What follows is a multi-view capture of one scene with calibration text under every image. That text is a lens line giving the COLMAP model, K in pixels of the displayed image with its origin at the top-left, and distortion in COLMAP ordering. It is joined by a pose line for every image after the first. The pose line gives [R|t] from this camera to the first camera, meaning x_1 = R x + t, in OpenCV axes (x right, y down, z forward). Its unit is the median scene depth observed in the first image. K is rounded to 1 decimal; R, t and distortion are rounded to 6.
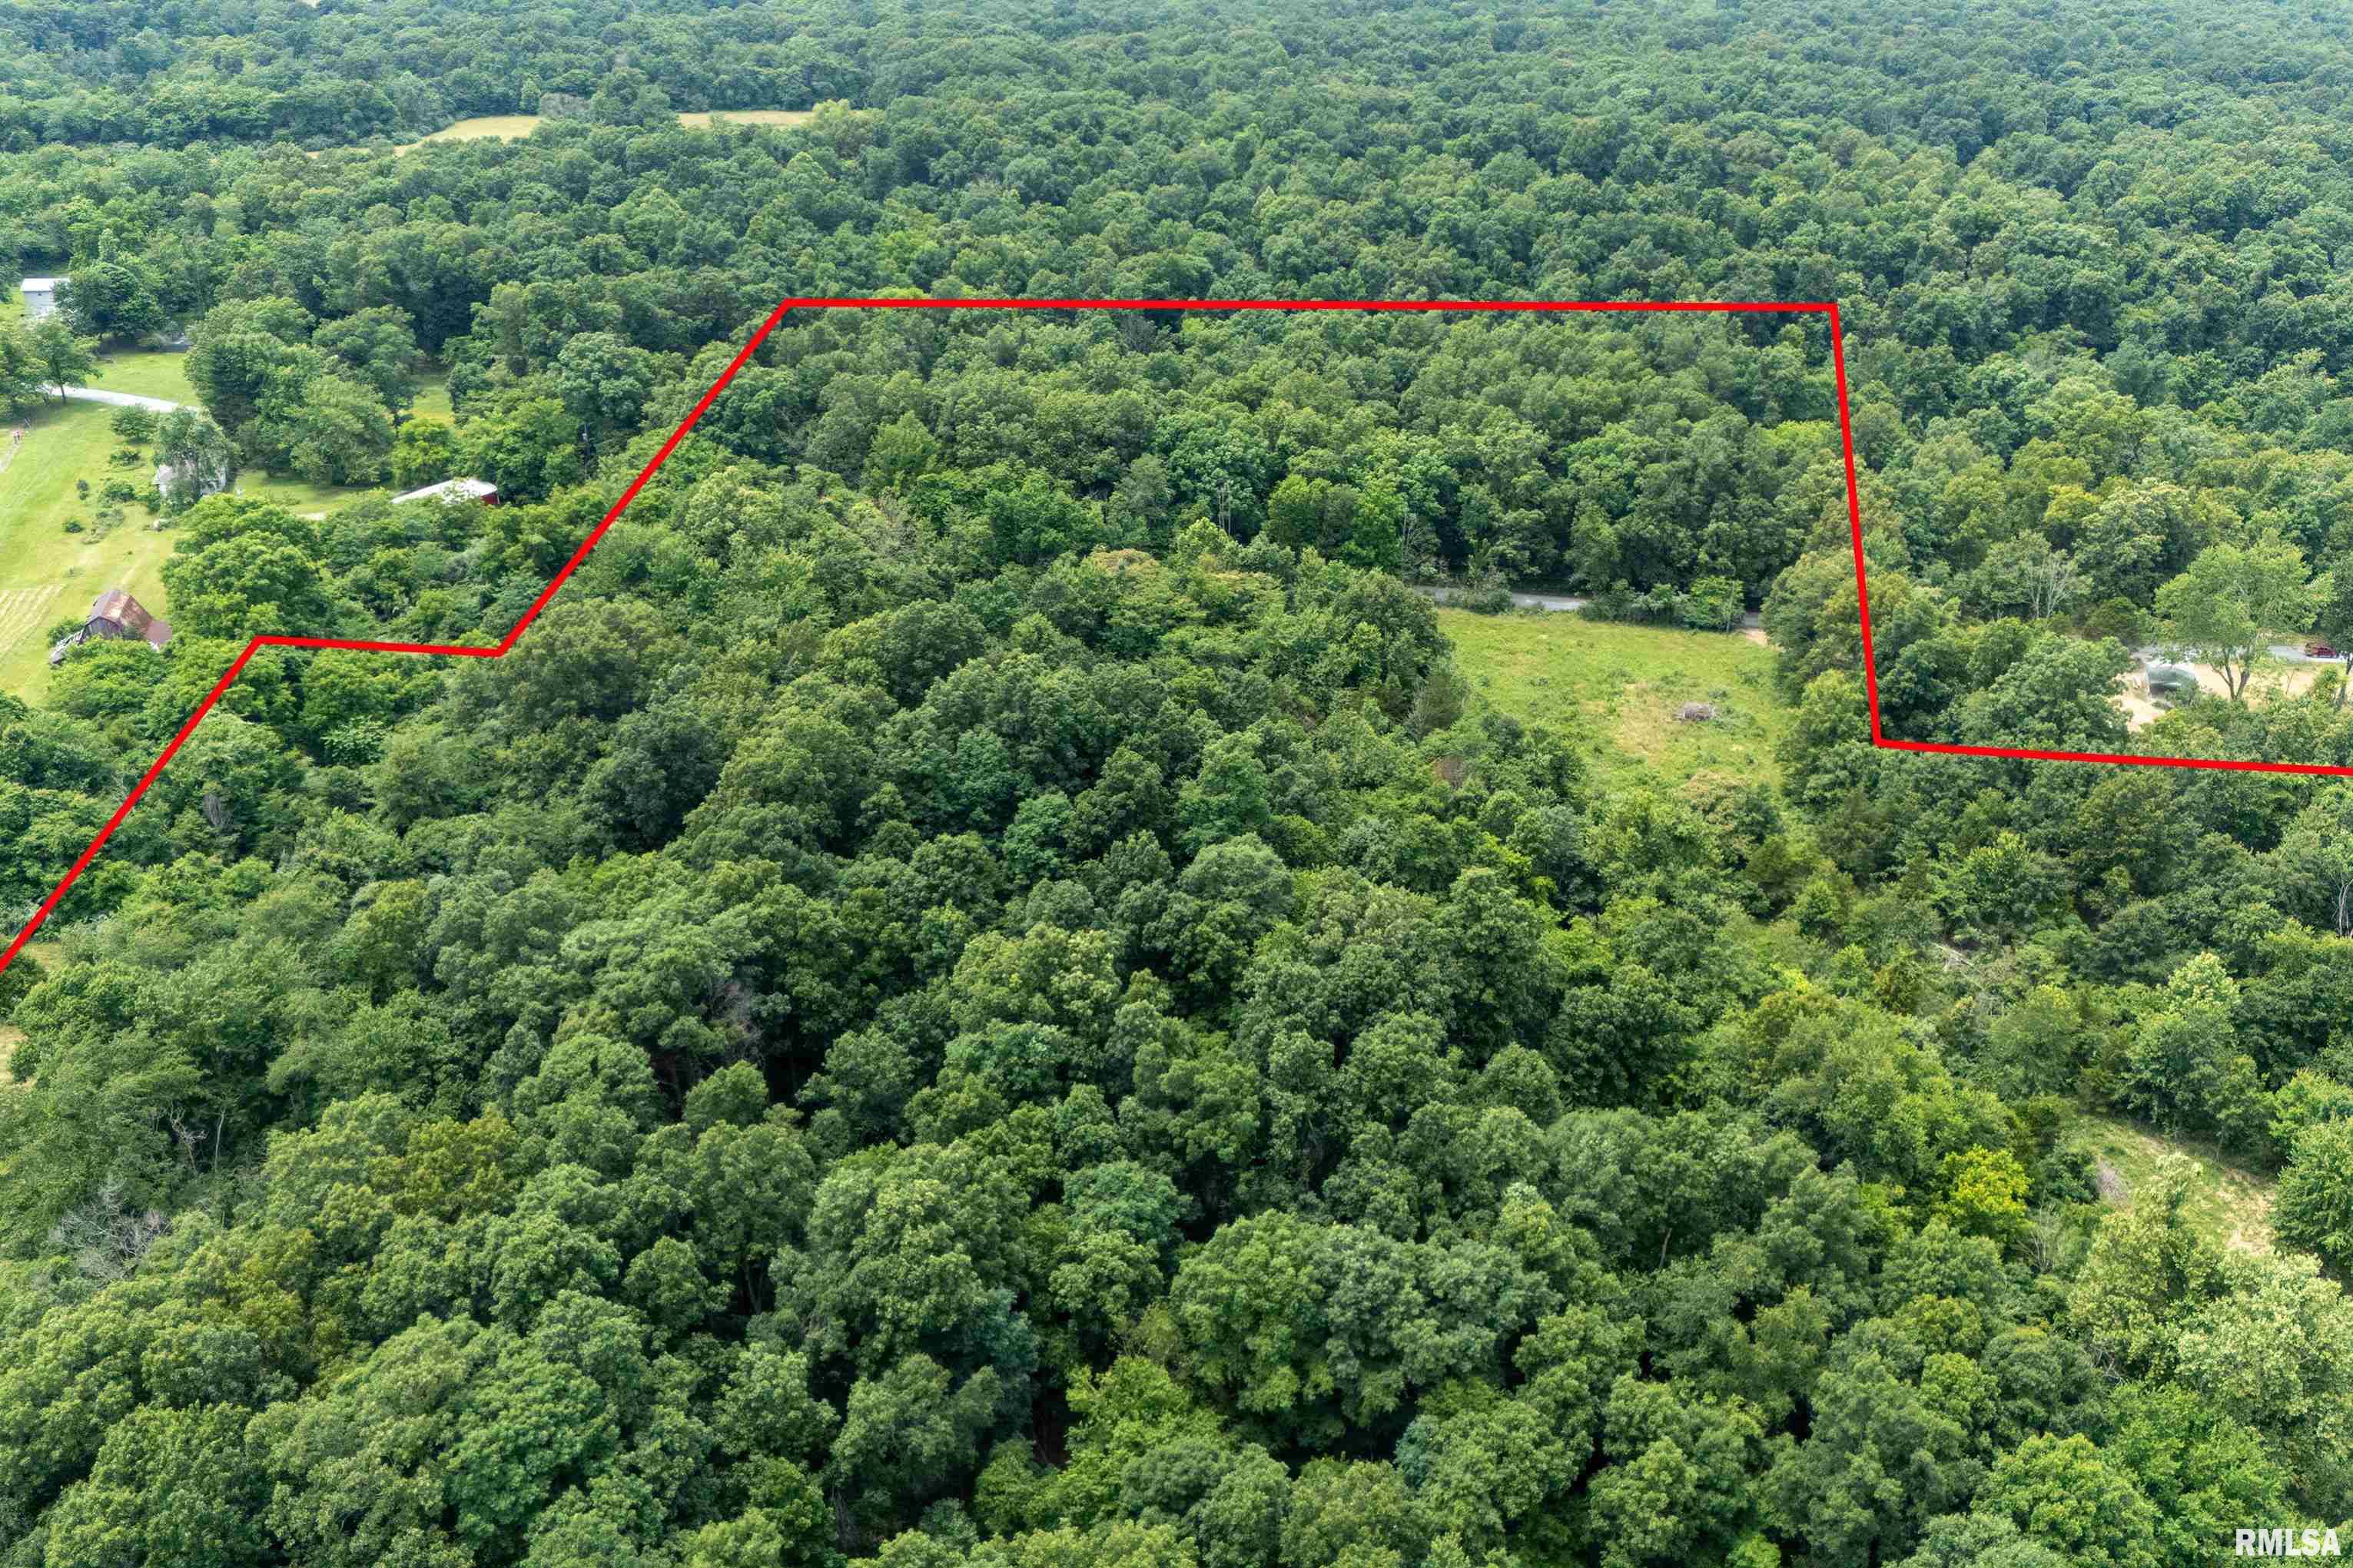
lens RADIAL K [[2048.4, 0, 1192.3], [0, 2048.4, 785.1], [0, 0, 1]] dist [0.111140, -0.131394]
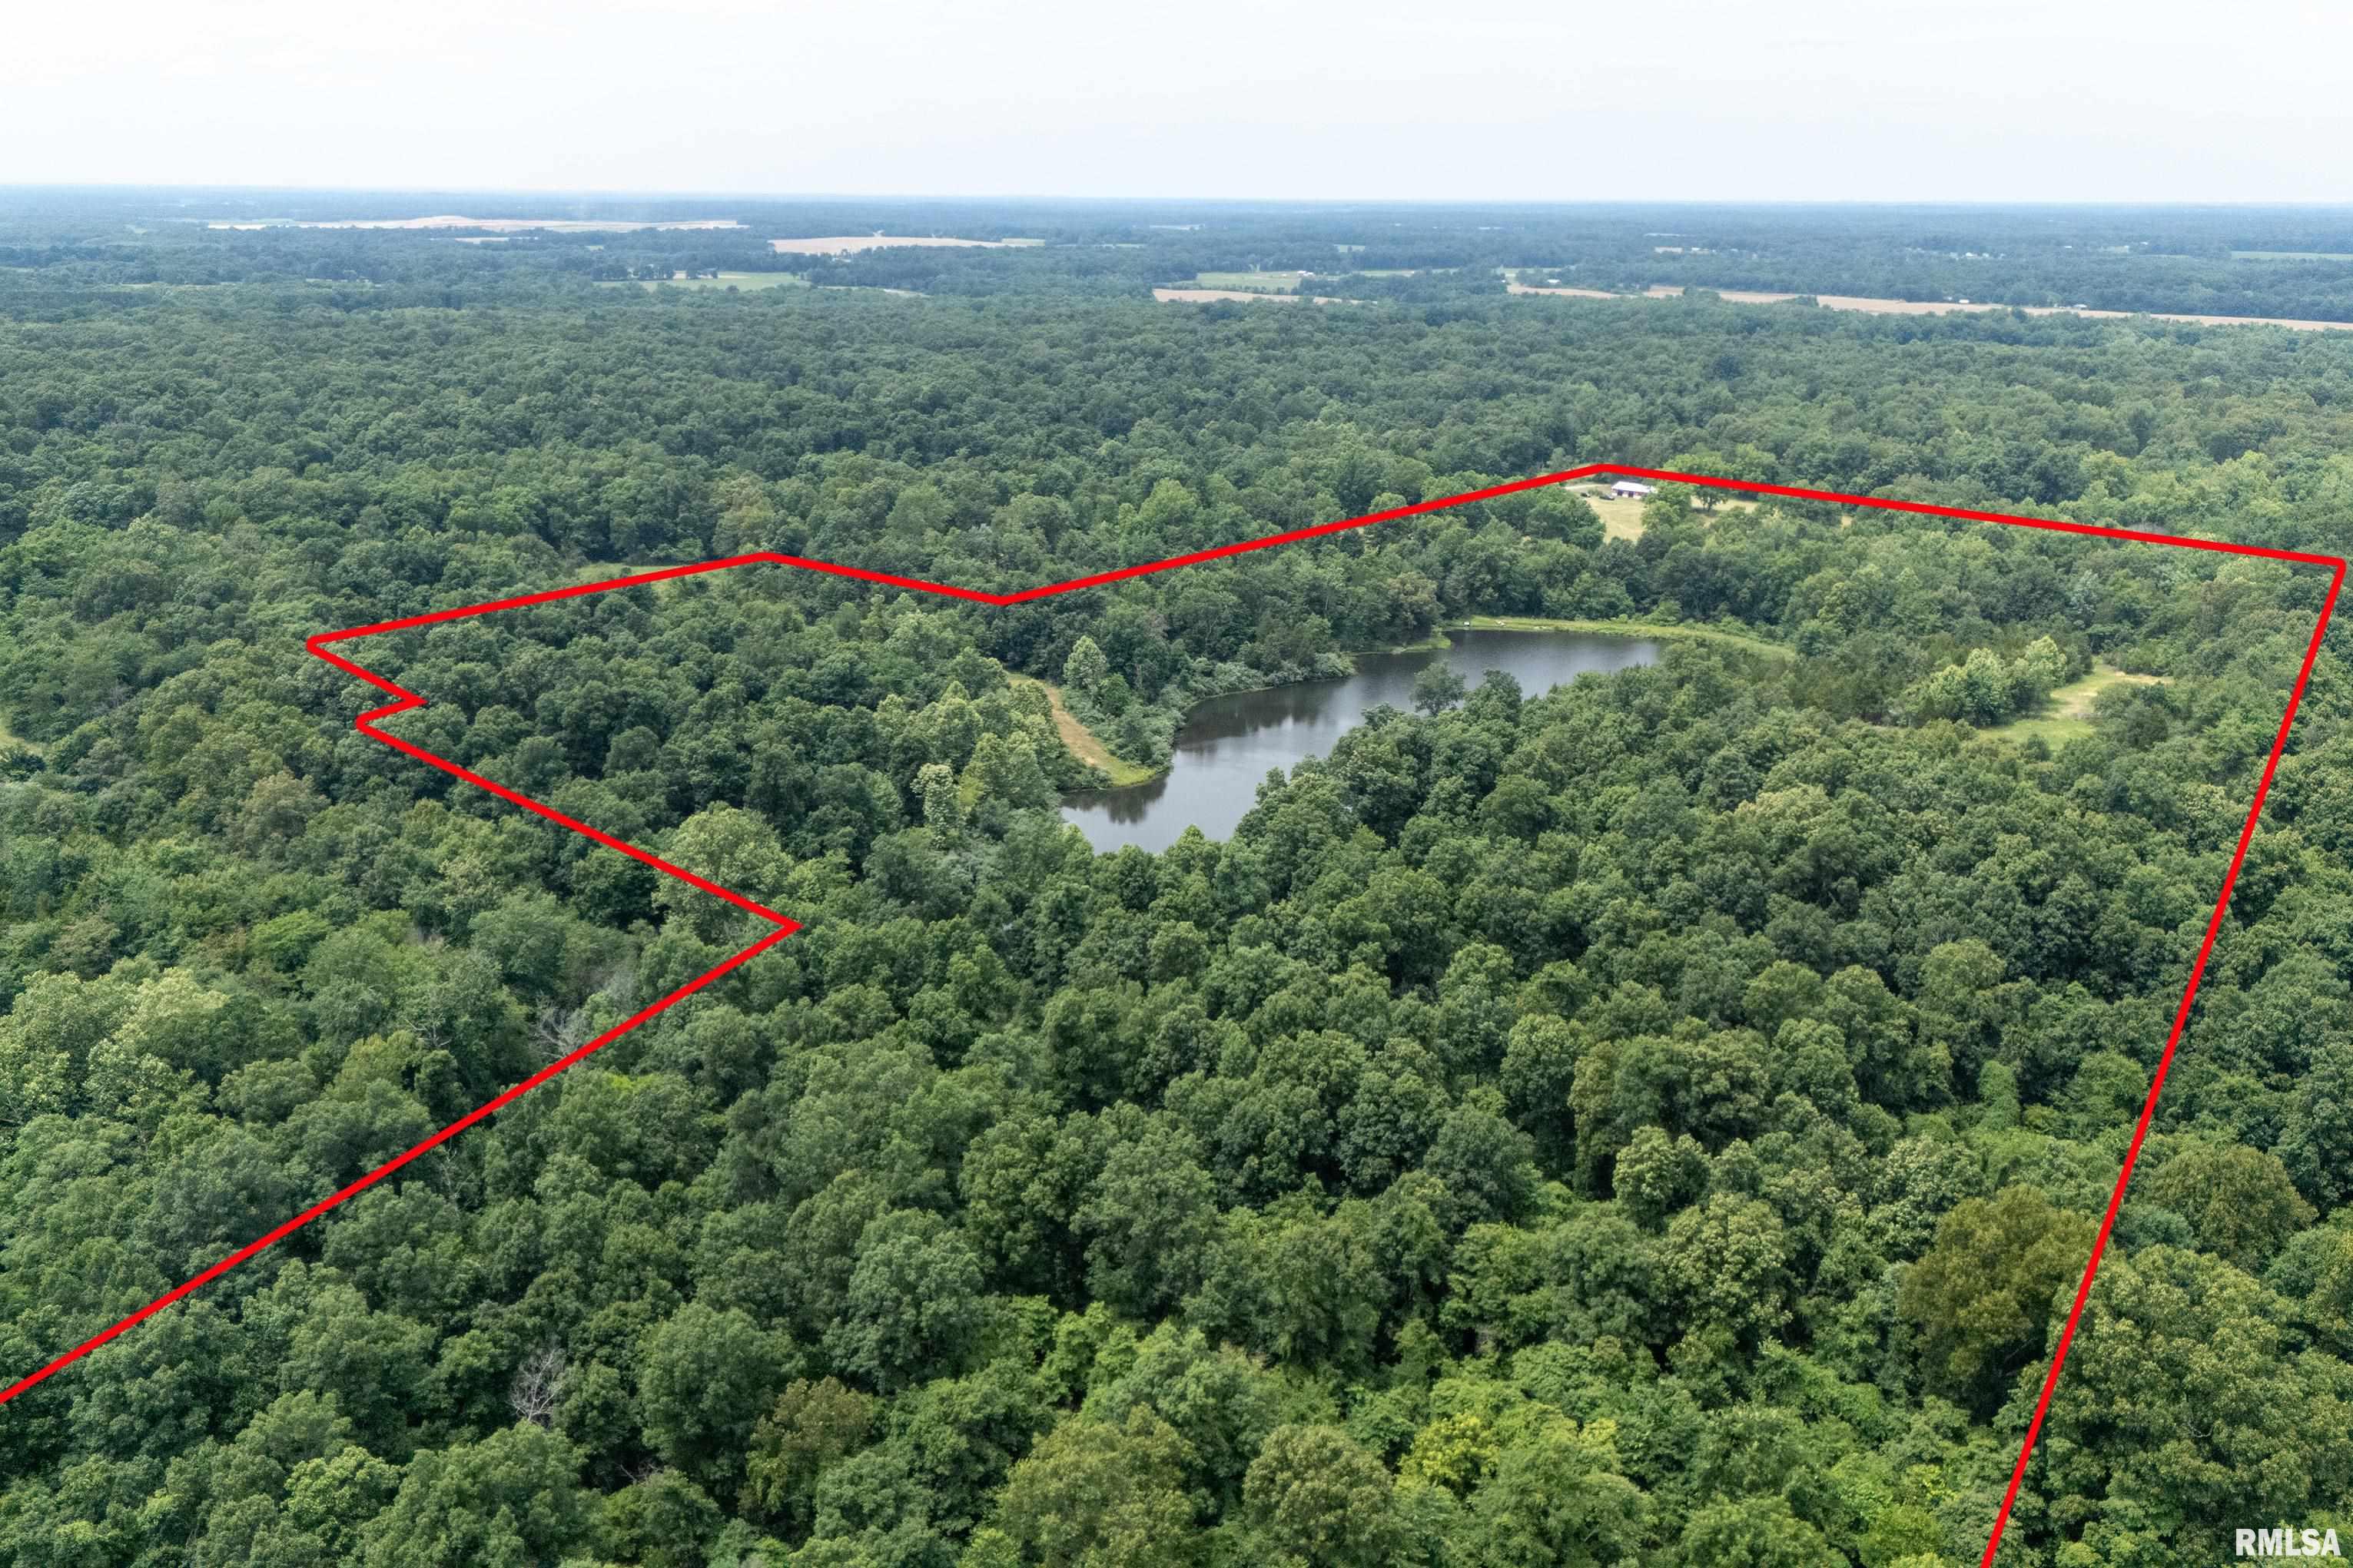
lens RADIAL K [[2048.4, 0, 1164.0], [0, 2048.4, 784.2], [0, 0, 1]] dist [0.111140, -0.131394]
pose [[0.871449, -0.145935, 0.468273, -0.303219], [0.215860, 0.971394, -0.098981, 0.410877], [-0.440433, 0.187338, 0.878022, -0.881952]]
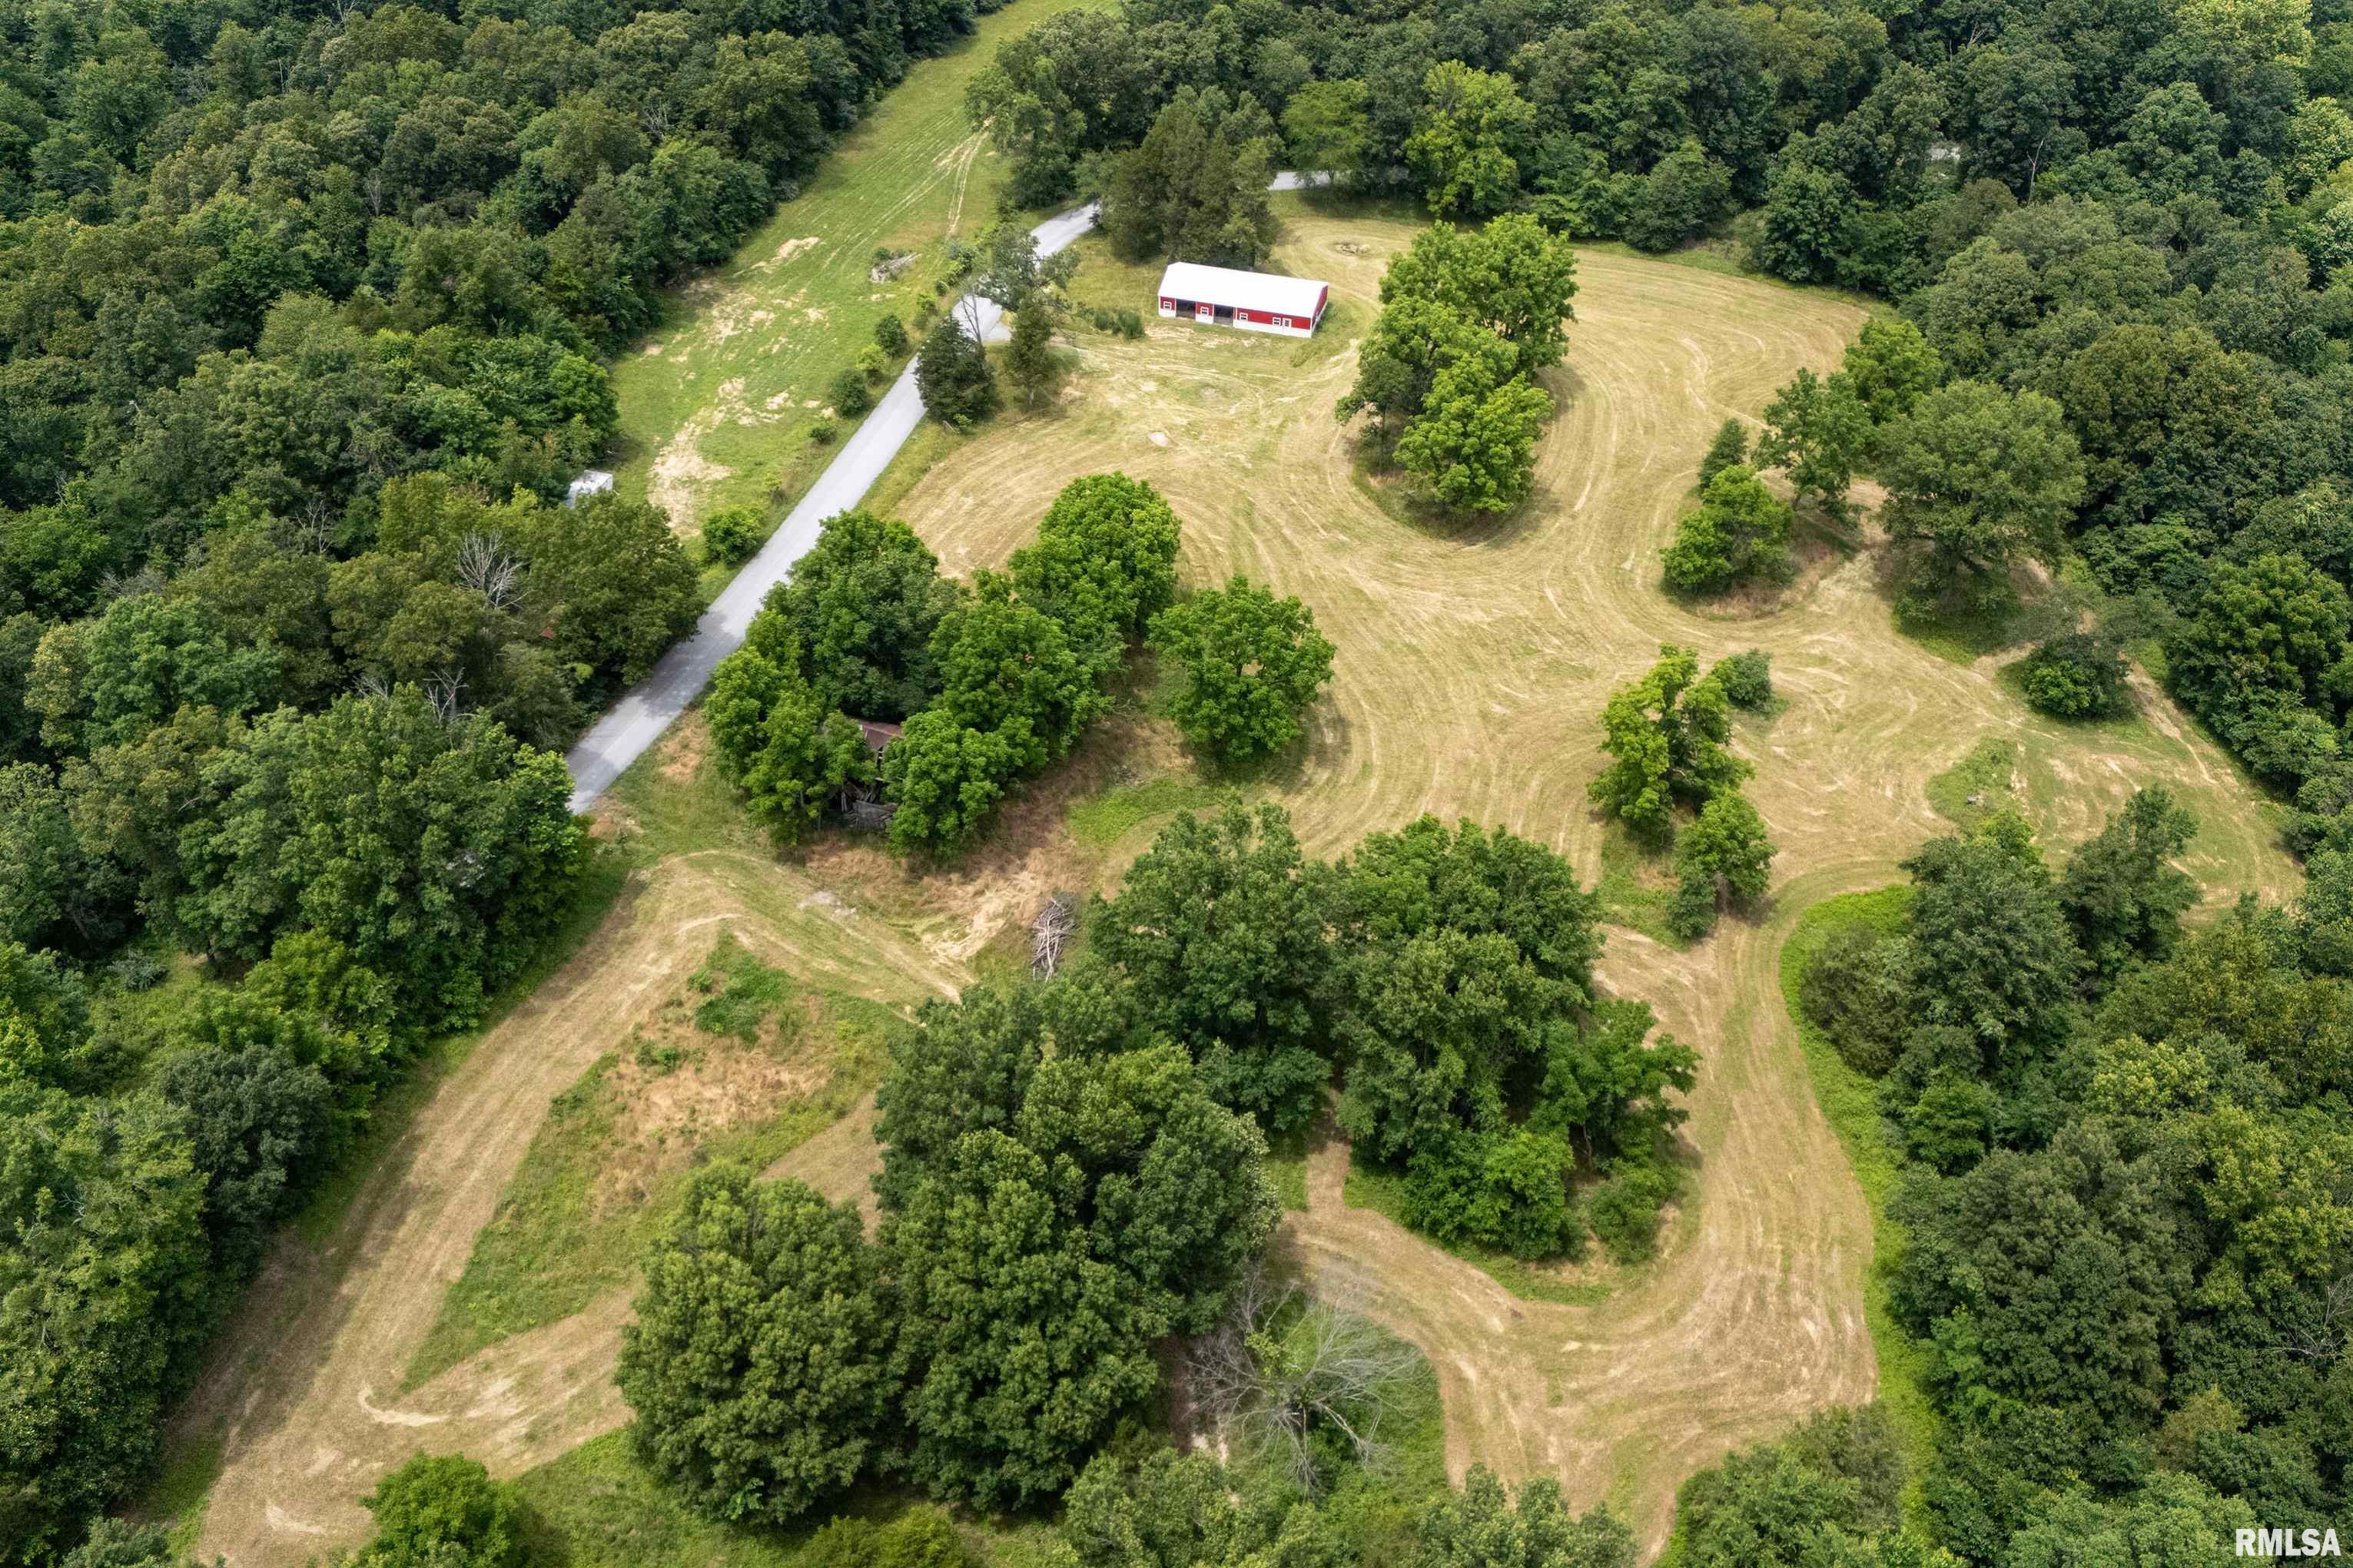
lens RADIAL K [[2048.4, 0, 1187.6], [0, 2048.4, 788.5], [0, 0, 1]] dist [0.111140, -0.131394]
pose [[0.514239, -0.536612, 0.669033, 0.757719], [0.358140, 0.843168, 0.401003, -0.226094], [-0.779290, 0.033397, 0.625772, 0.502528]]
